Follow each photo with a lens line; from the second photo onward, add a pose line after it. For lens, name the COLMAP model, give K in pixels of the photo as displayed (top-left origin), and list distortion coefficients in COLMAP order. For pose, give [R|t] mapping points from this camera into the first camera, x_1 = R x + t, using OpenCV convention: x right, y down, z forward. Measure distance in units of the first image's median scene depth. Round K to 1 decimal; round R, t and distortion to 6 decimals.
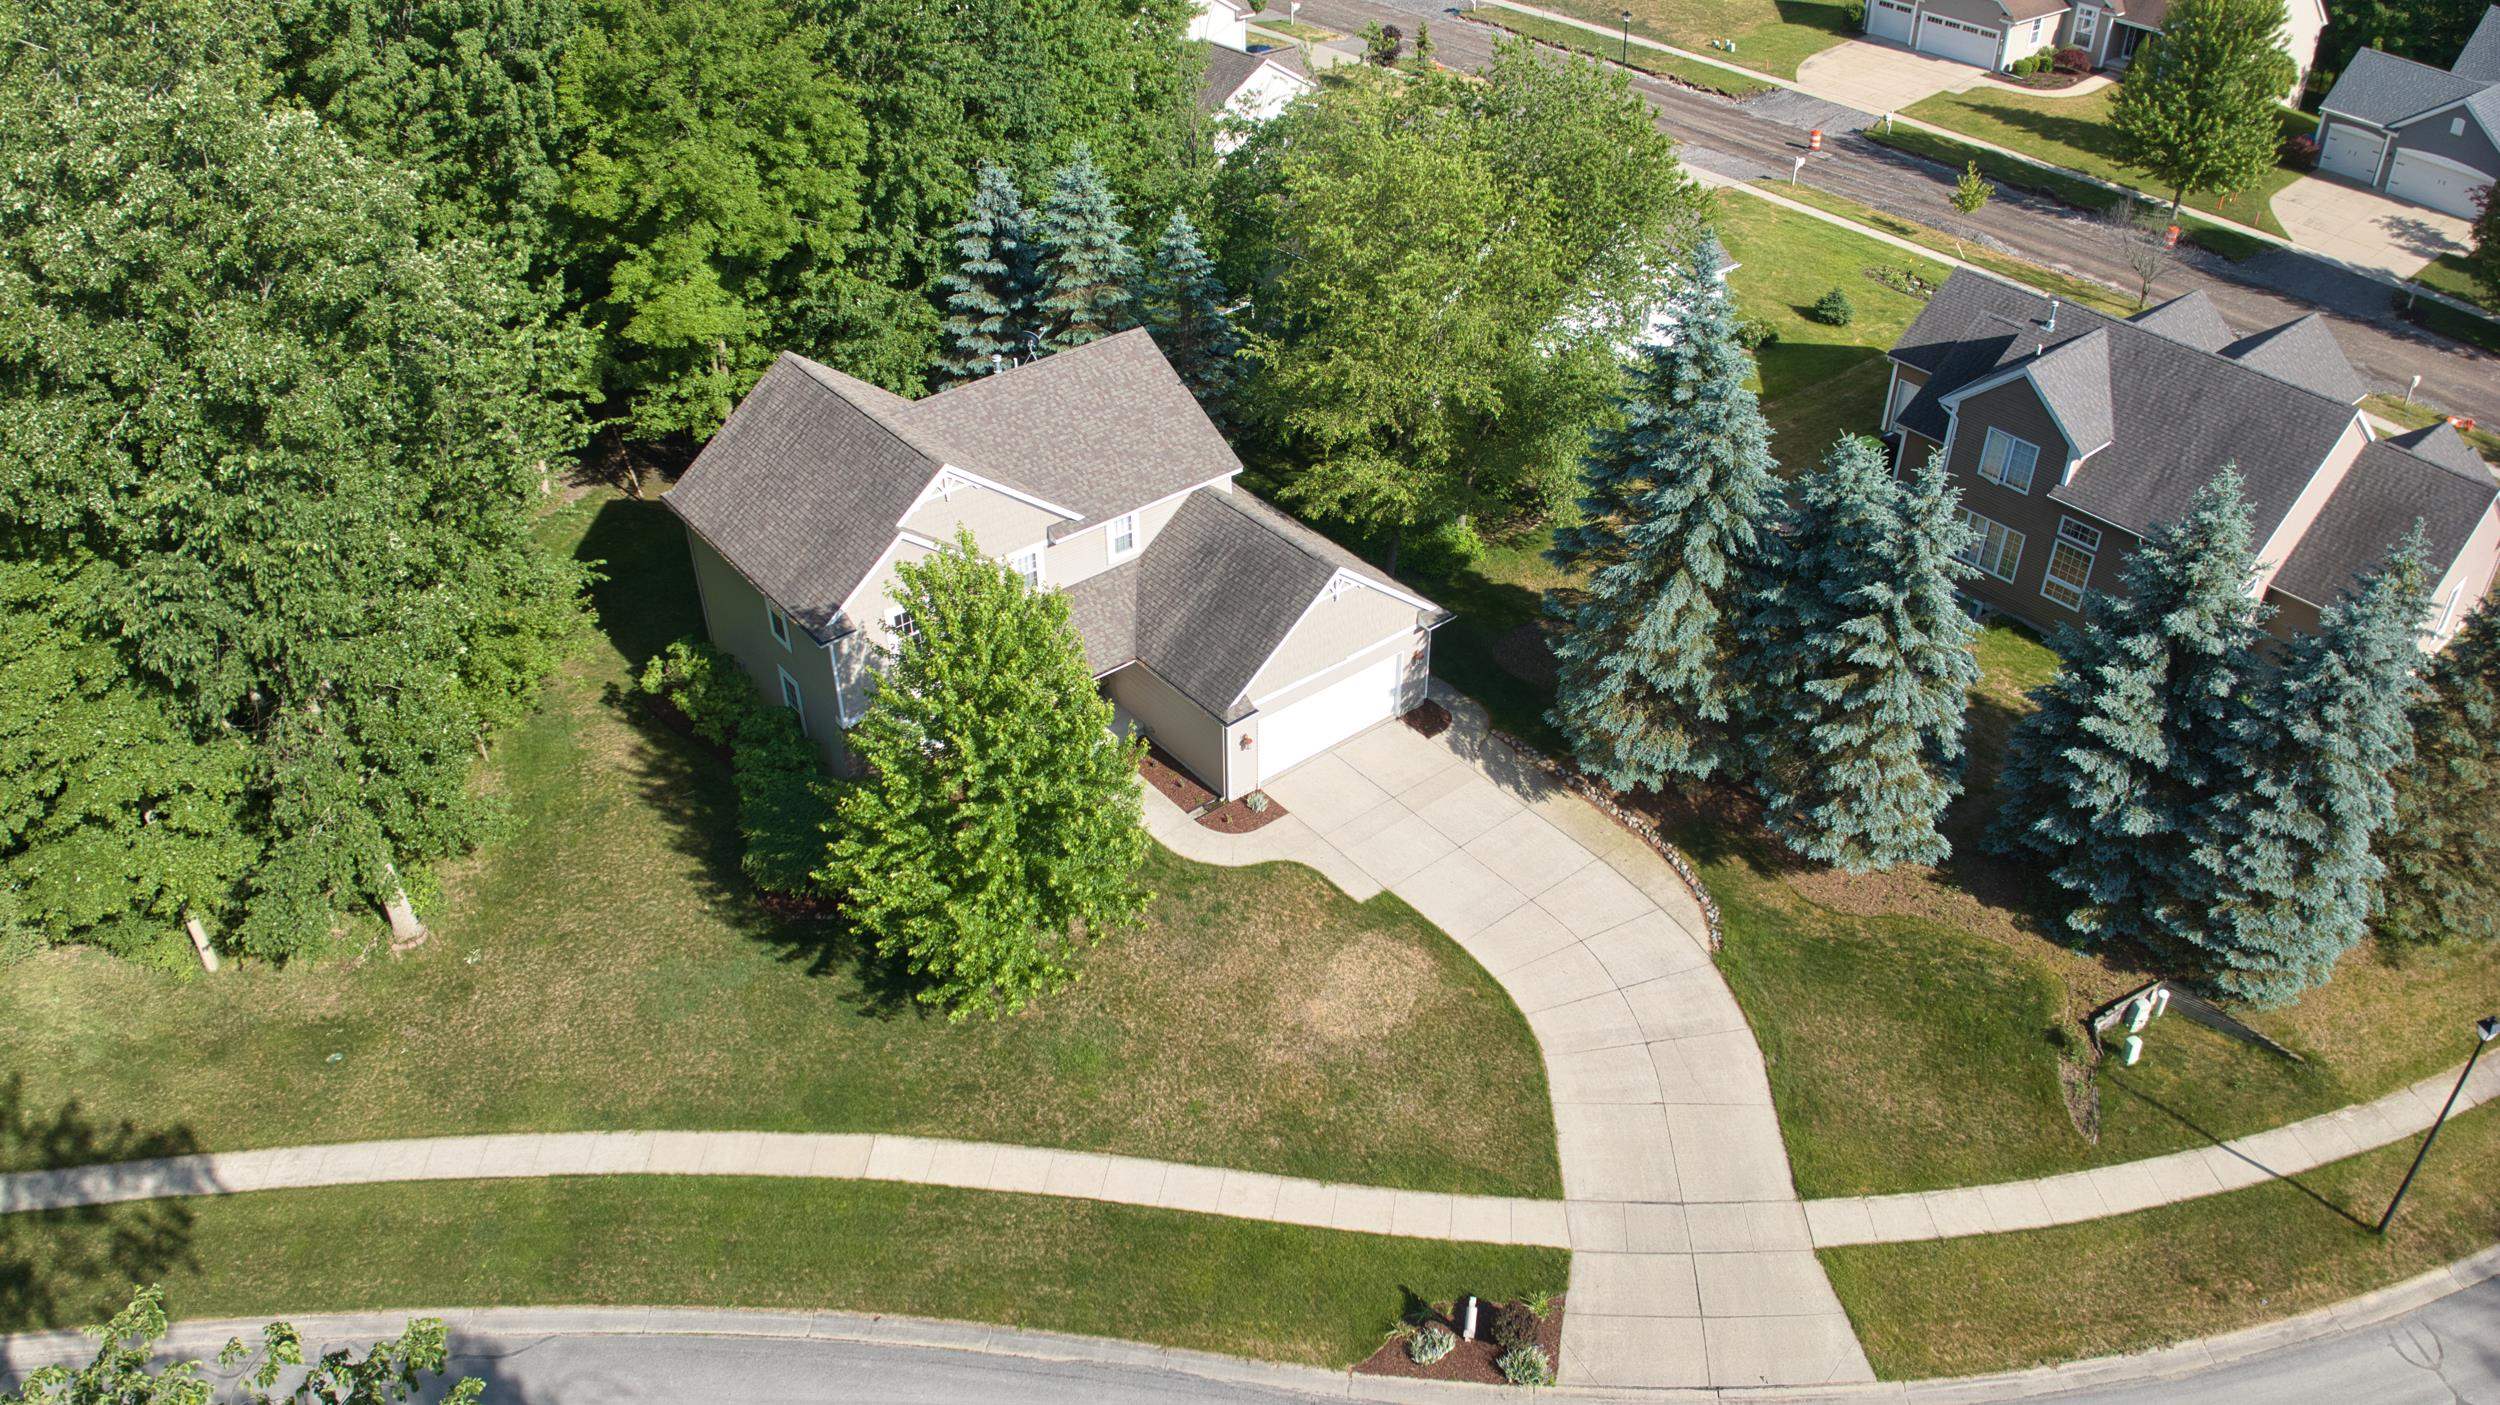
lens RADIAL K [[1751.9, 0, 1250.0], [0, 1751.9, 702.5], [0, 0, 1]] dist [-0.086478, -0.026848]
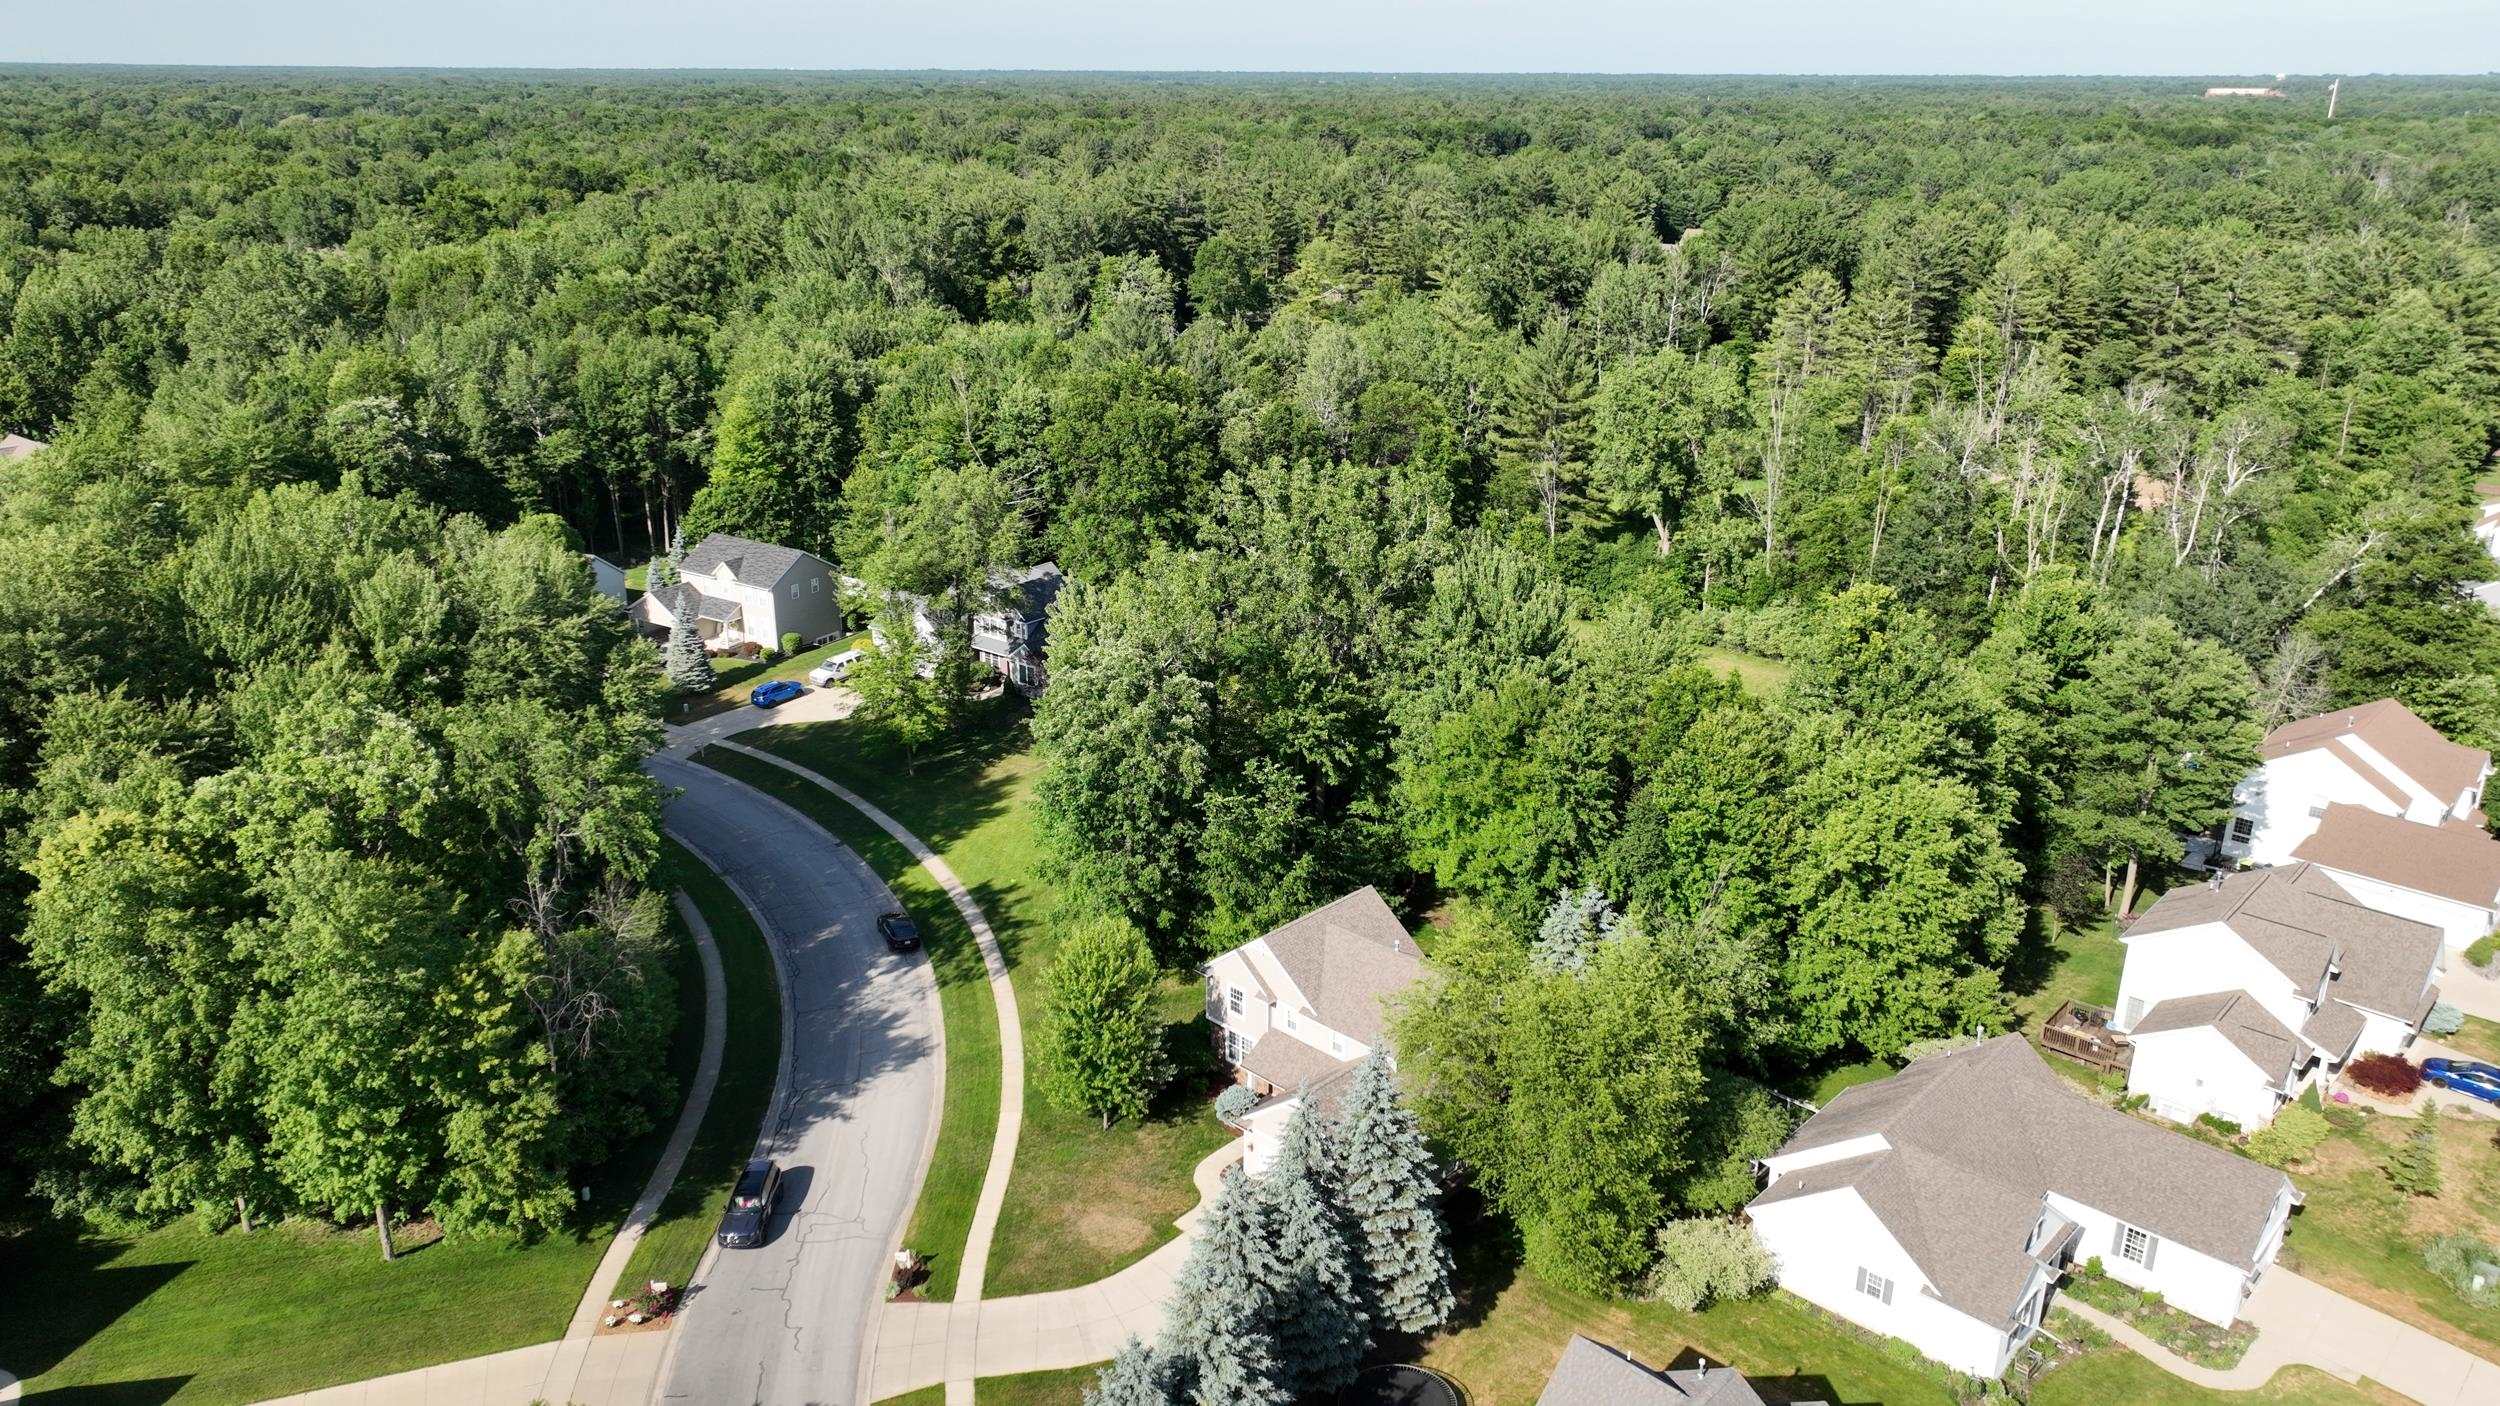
lens RADIAL K [[1733.1, 0, 1254.2], [0, 1733.1, 703.3], [0, 0, 1]] dist [-0.014381, 0.000754]
pose [[0.121314, 0.340657, -0.932328, 1.578771], [-0.586716, 0.782232, 0.209471, -0.746659], [0.800654, 0.521600, 0.294765, 0.221360]]
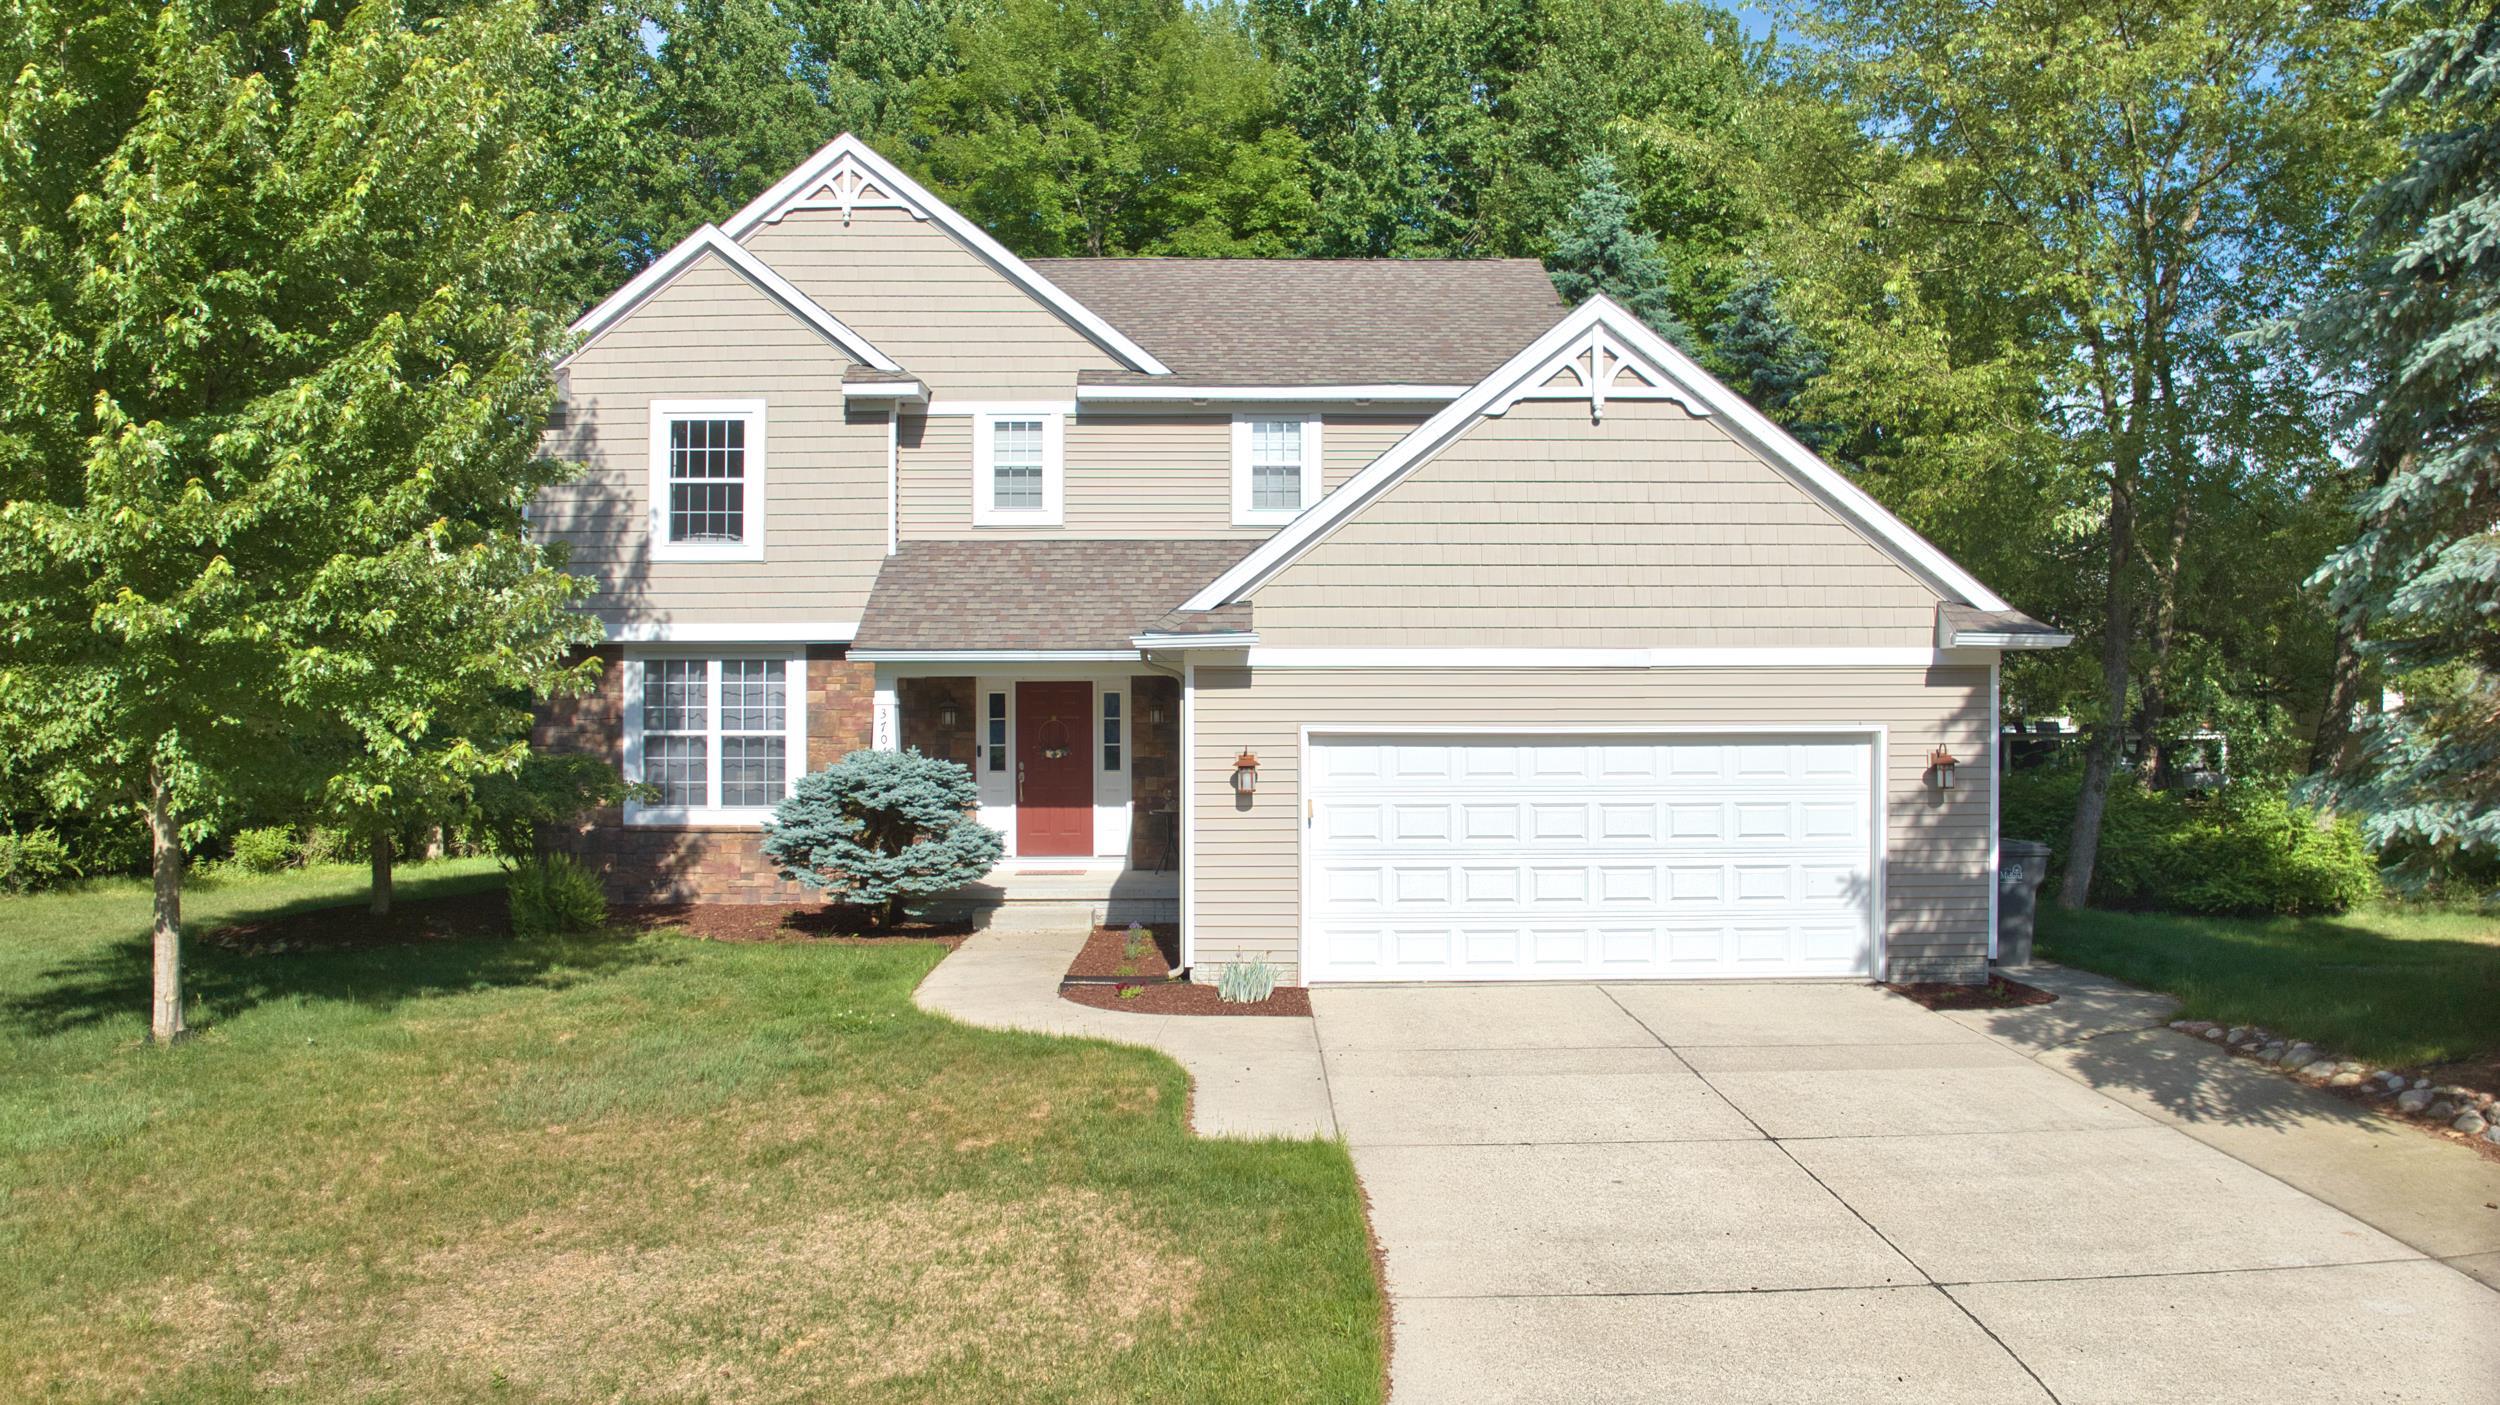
lens RADIAL K [[1733.1, 0, 1254.2], [0, 1733.1, 702.8], [0, 0, 1]] dist [-0.014381, 0.000754]
pose [[0.785944, -0.000760, -0.618298, 0.208275], [-0.363088, 0.808846, -0.462530, 0.167362], [0.500459, 0.588020, 0.635432, 0.797464]]
